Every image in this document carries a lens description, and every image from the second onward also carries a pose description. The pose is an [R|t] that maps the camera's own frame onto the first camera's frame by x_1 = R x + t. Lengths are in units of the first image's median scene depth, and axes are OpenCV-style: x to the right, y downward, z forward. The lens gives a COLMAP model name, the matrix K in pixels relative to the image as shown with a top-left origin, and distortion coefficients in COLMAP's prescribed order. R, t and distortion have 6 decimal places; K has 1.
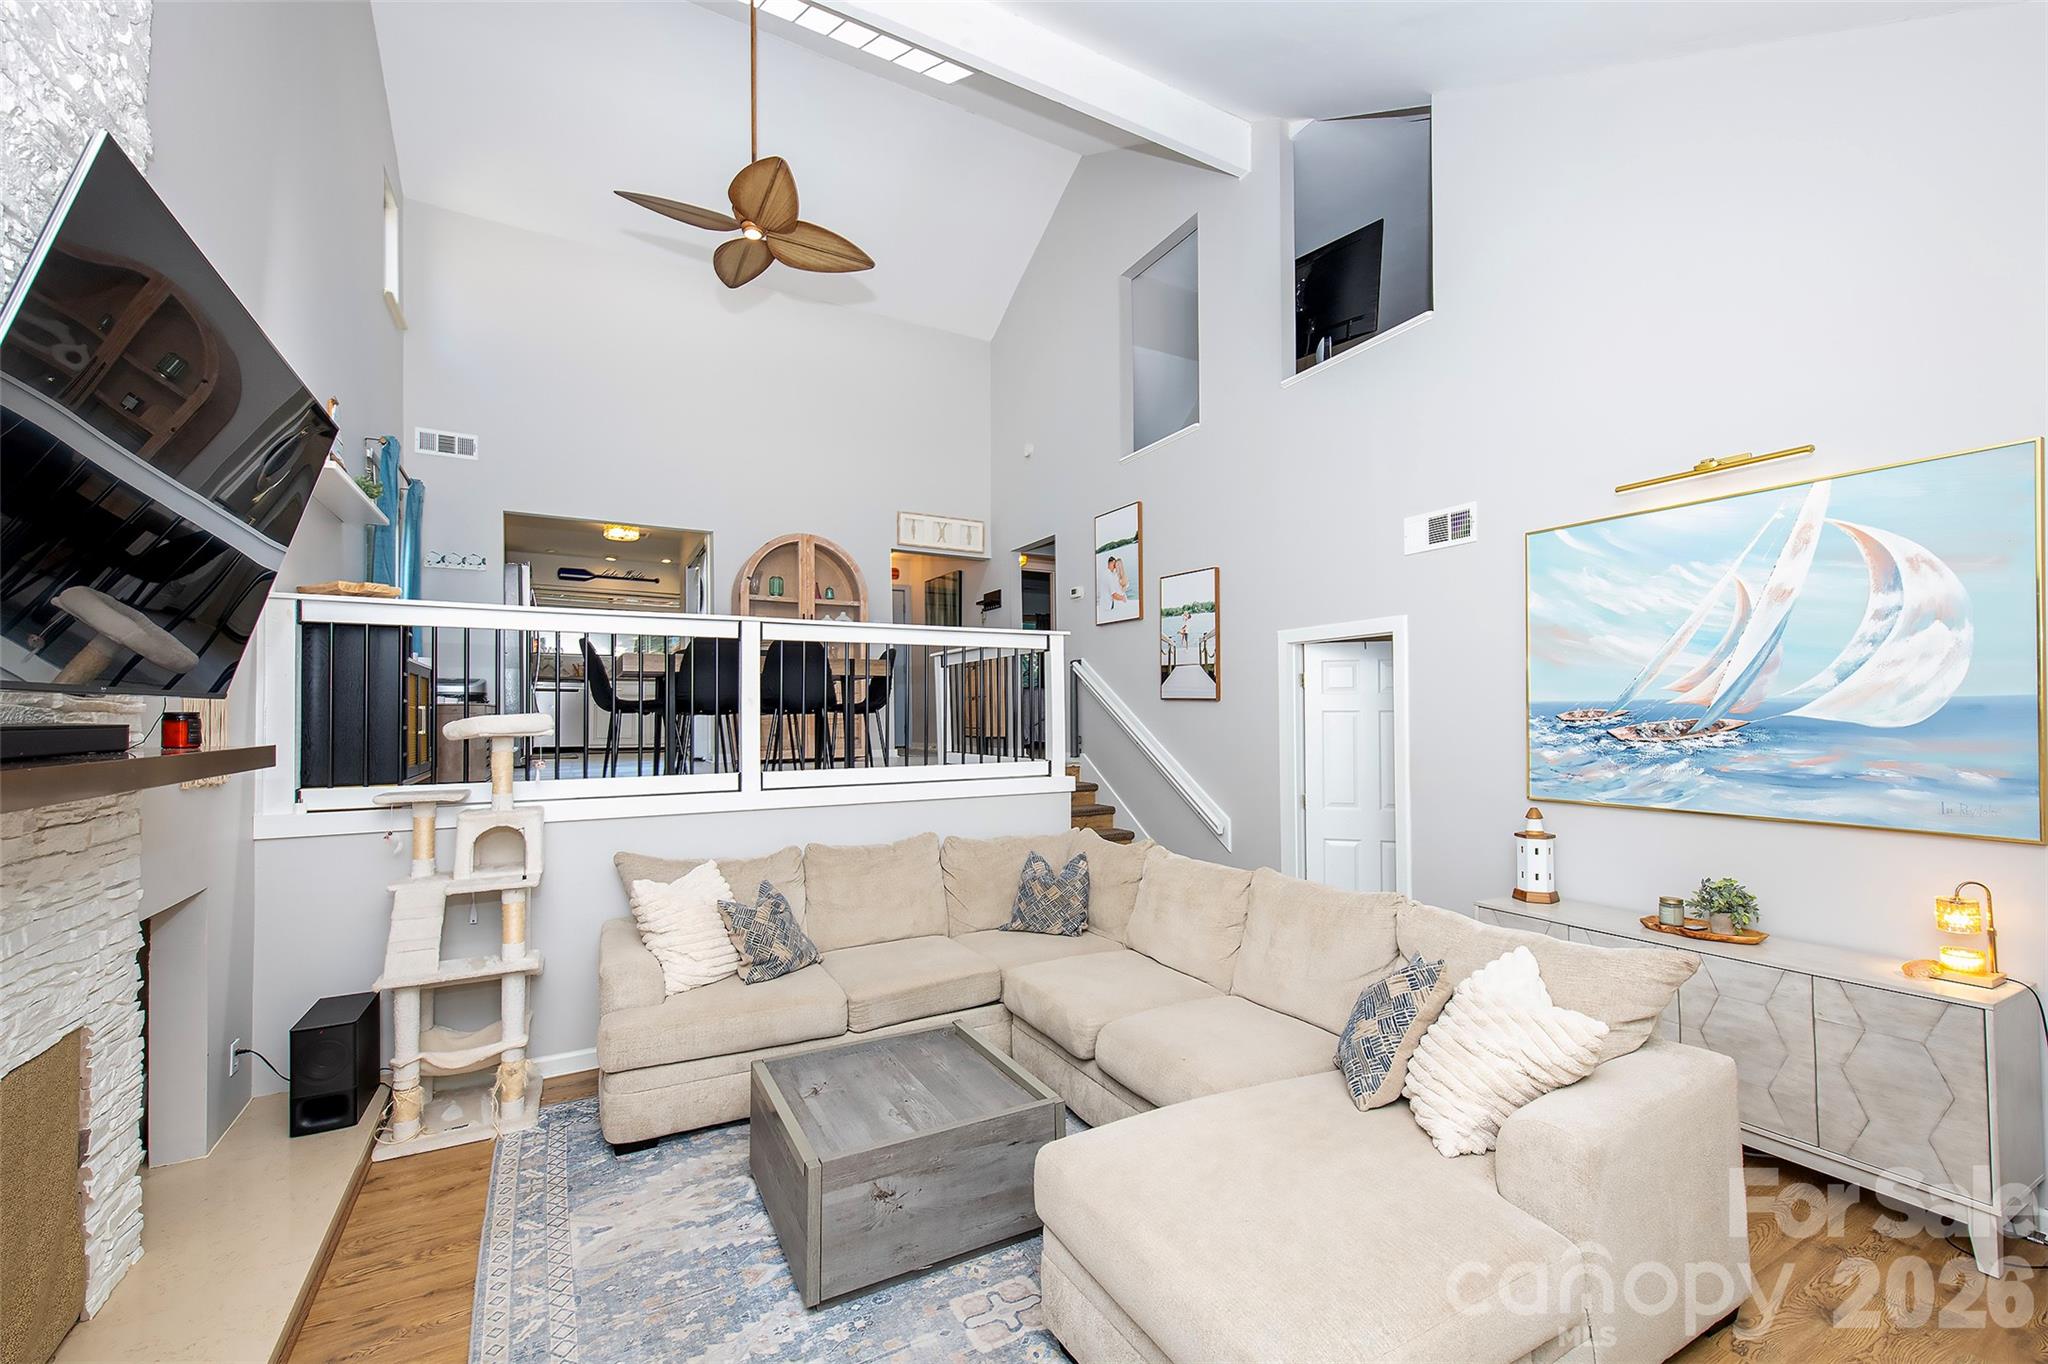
lens RADIAL K [[821.2, 0, 1016.7], [0, 821.2, 693.3], [0, 0, 1]] dist [-0.000140, -0.000345]
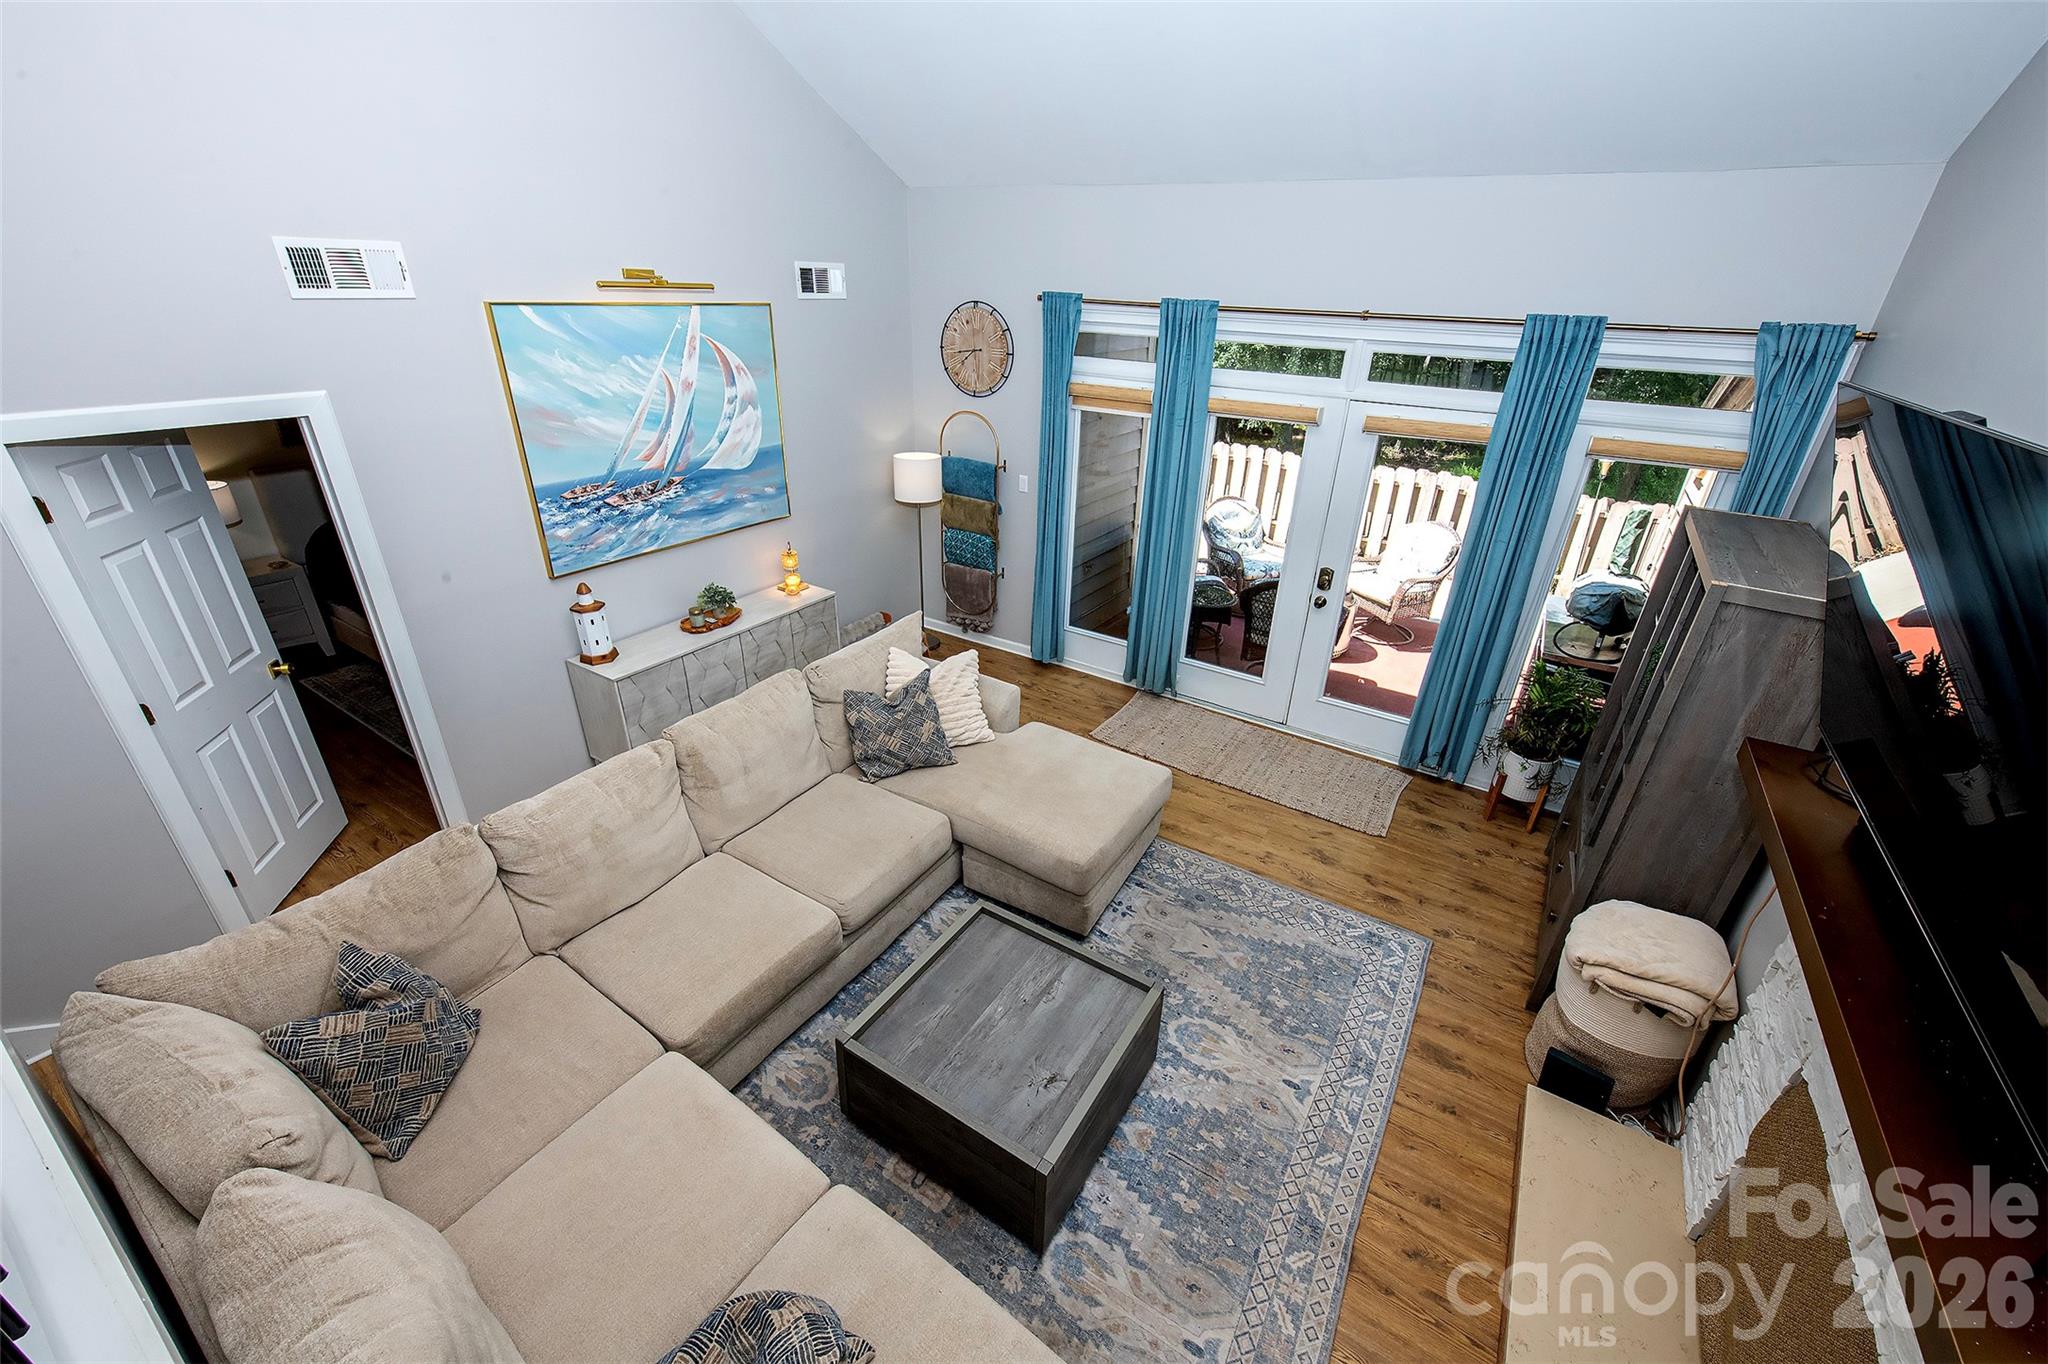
lens RADIAL K [[810.0, 0, 1028.9], [0, 810.0, 675.5], [0, 0, 1]] dist [0.021600, -0.006474]
pose [[-0.485747, -0.393029, 0.780755, -0.621667], [-0.048550, 0.903963, 0.424846, -0.266831], [-0.872750, 0.168462, -0.458179, 1.088874]]
